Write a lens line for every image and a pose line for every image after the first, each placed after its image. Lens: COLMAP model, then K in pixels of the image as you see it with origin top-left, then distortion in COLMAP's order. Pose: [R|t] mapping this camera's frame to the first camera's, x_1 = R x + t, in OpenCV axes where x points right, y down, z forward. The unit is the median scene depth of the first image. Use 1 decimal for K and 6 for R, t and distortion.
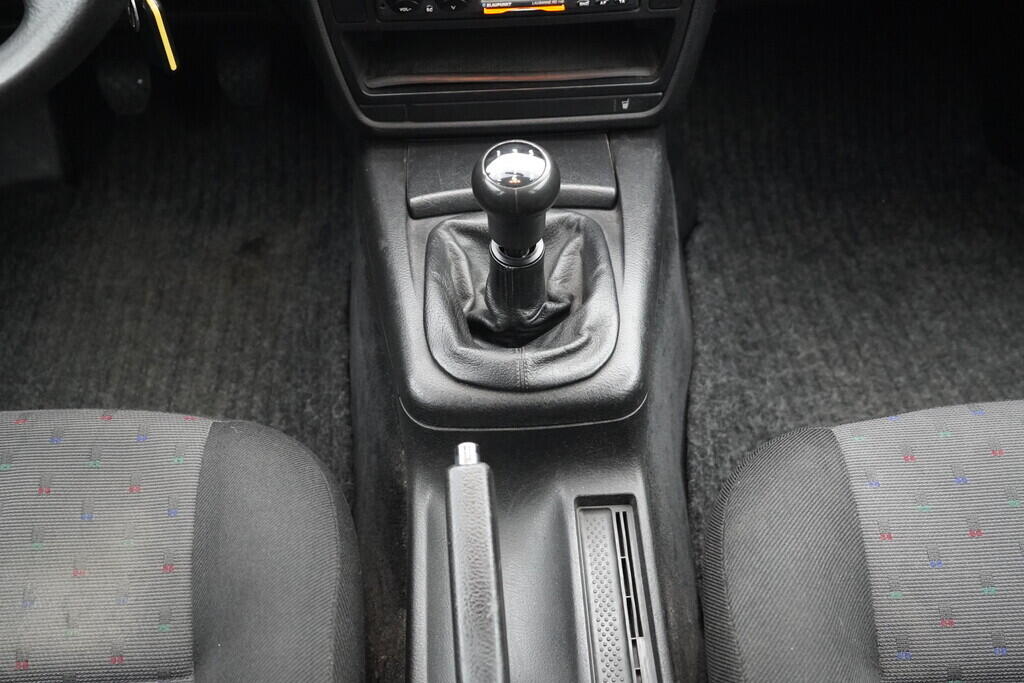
lens RADIAL K [[1044.9, 0, 508.4], [0, 1044.9, 336.6], [0, 0, 1]] dist [0.001154, 0.000000]
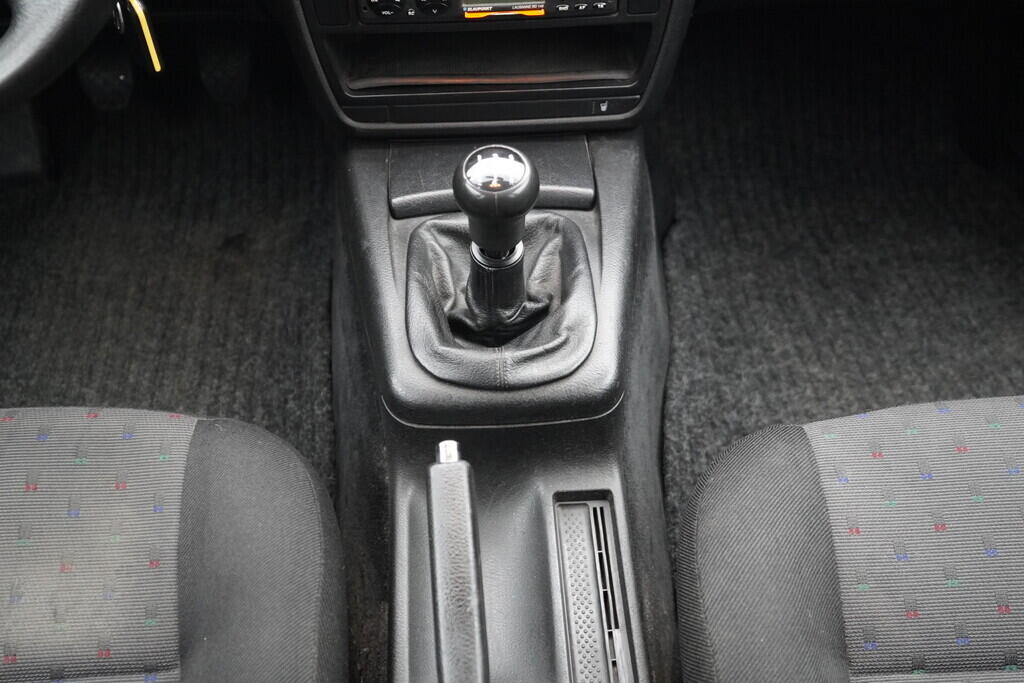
lens RADIAL K [[1044.9, 0, 508.8], [0, 1044.9, 336.6], [0, 0, 1]] dist [0.001154, 0.000000]
pose [[0.999818, 0.001431, 0.019025, 0.000398], [-0.001601, 0.999959, 0.008945, -0.007794], [-0.019011, -0.008974, 0.999779, -0.019464]]
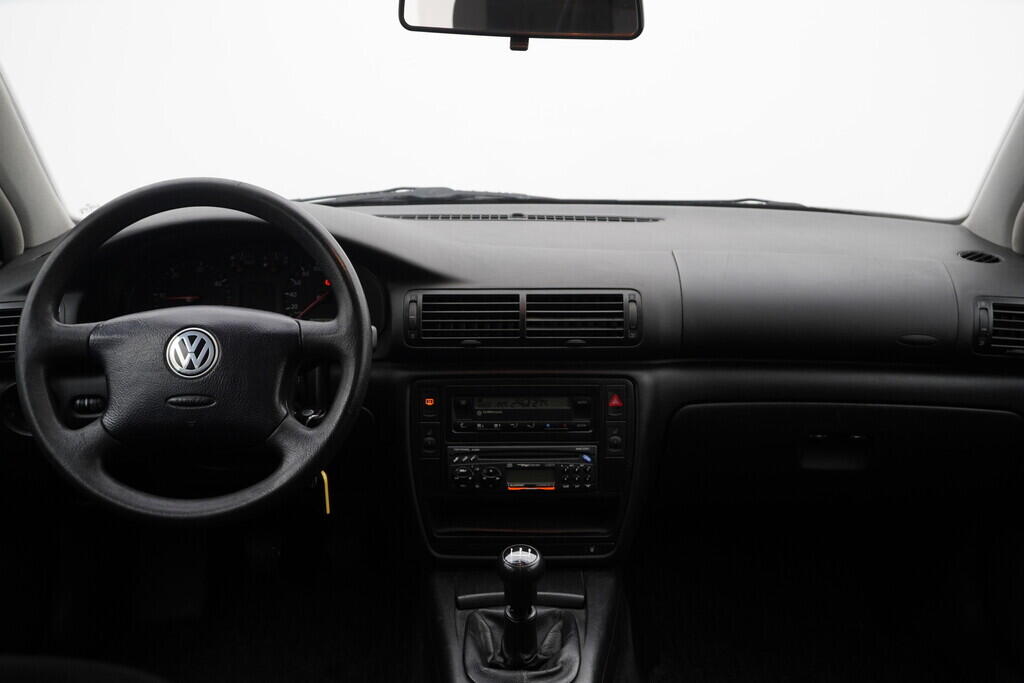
lens RADIAL K [[1044.9, 0, 513.2], [0, 1044.9, 338.0], [0, 0, 1]] dist [0.001154, 0.000000]
pose [[0.998937, 0.031147, -0.033976, 0.035940], [-0.044107, 0.859965, -0.508443, 0.355796], [0.013382, 0.509401, 0.860425, -0.623518]]
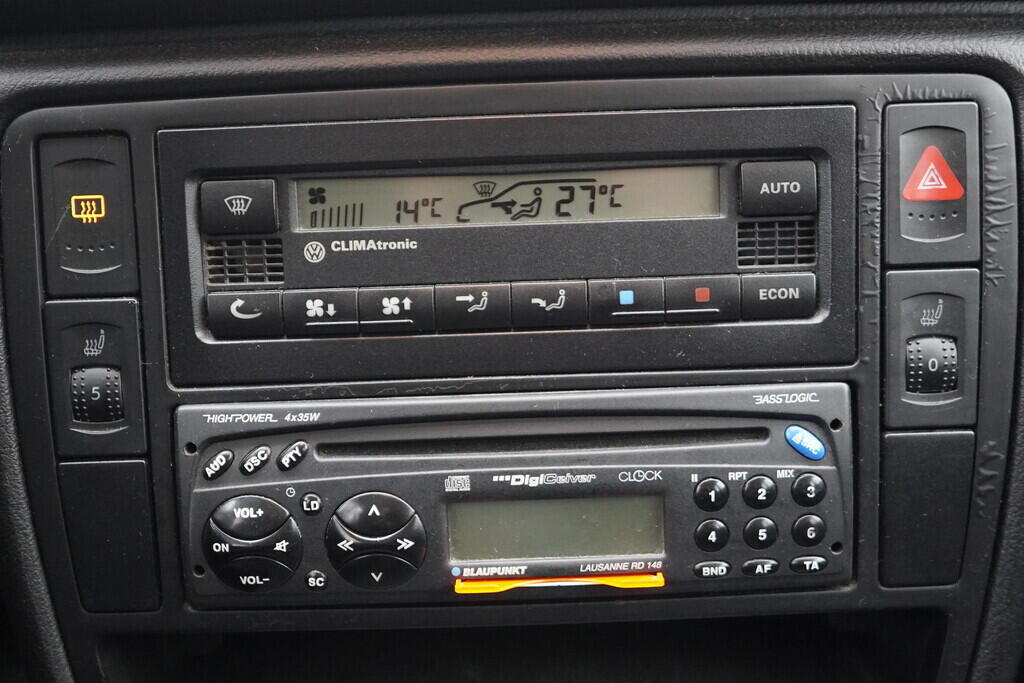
lens RADIAL K [[1044.9, 0, 514.6], [0, 1044.9, 384.3], [0, 0, 1]] dist [0.001154, 0.000000]
pose [[0.999346, 0.003361, -0.036010, 0.012213], [-0.019552, 0.887833, -0.459750, -0.198266], [0.030425, 0.460153, 0.887318, 0.615738]]
